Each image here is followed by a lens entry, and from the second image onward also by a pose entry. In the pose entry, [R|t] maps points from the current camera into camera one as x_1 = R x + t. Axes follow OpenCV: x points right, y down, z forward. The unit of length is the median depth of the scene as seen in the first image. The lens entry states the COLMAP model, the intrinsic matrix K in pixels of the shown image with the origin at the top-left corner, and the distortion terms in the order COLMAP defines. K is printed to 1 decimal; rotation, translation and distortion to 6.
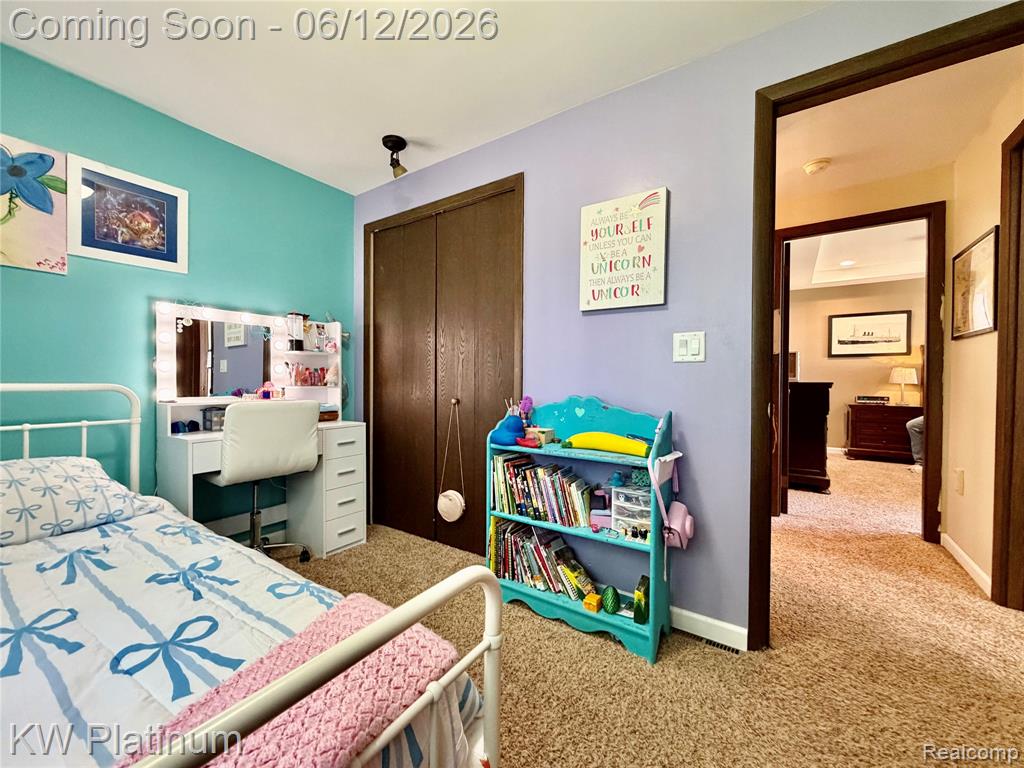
lens RADIAL K [[409.1, 0, 506.0], [0, 409.1, 381.6], [0, 0, 1]] dist [0.001074, 0.000205]
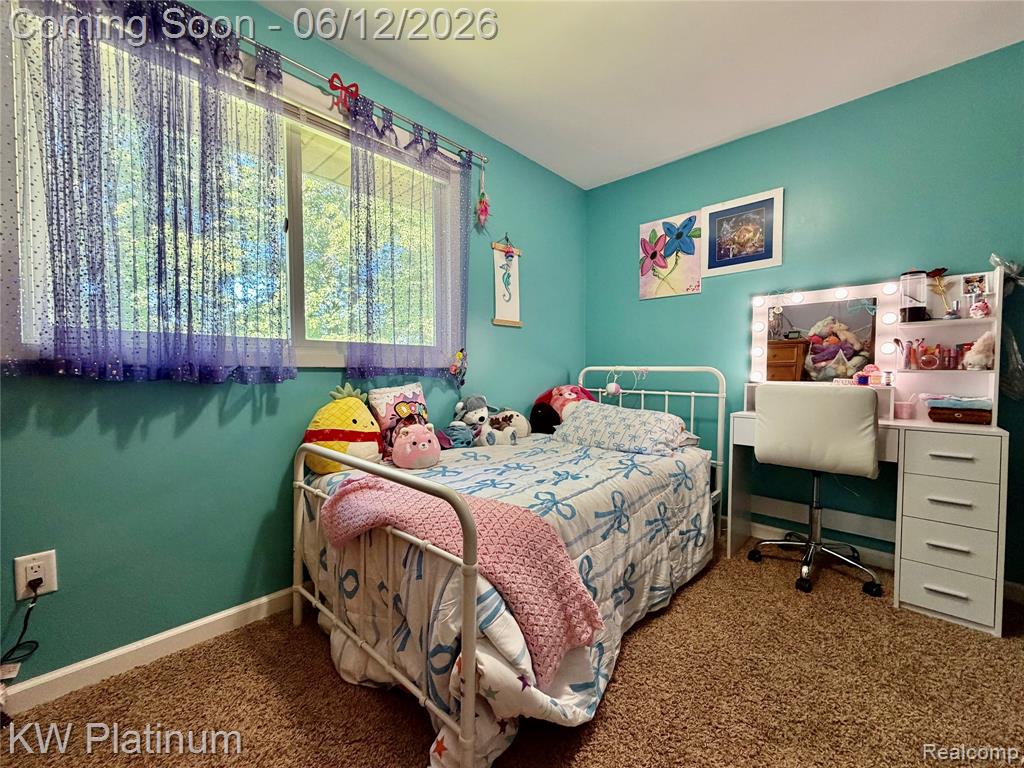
lens RADIAL K [[409.1, 0, 510.1], [0, 409.1, 381.4], [0, 0, 1]] dist [0.001074, 0.000205]
pose [[-0.160626, 0.020626, -0.986800, 0.408379], [-0.008629, 0.999714, 0.022300, 0.025215], [0.986978, 0.012097, -0.160402, 0.480427]]
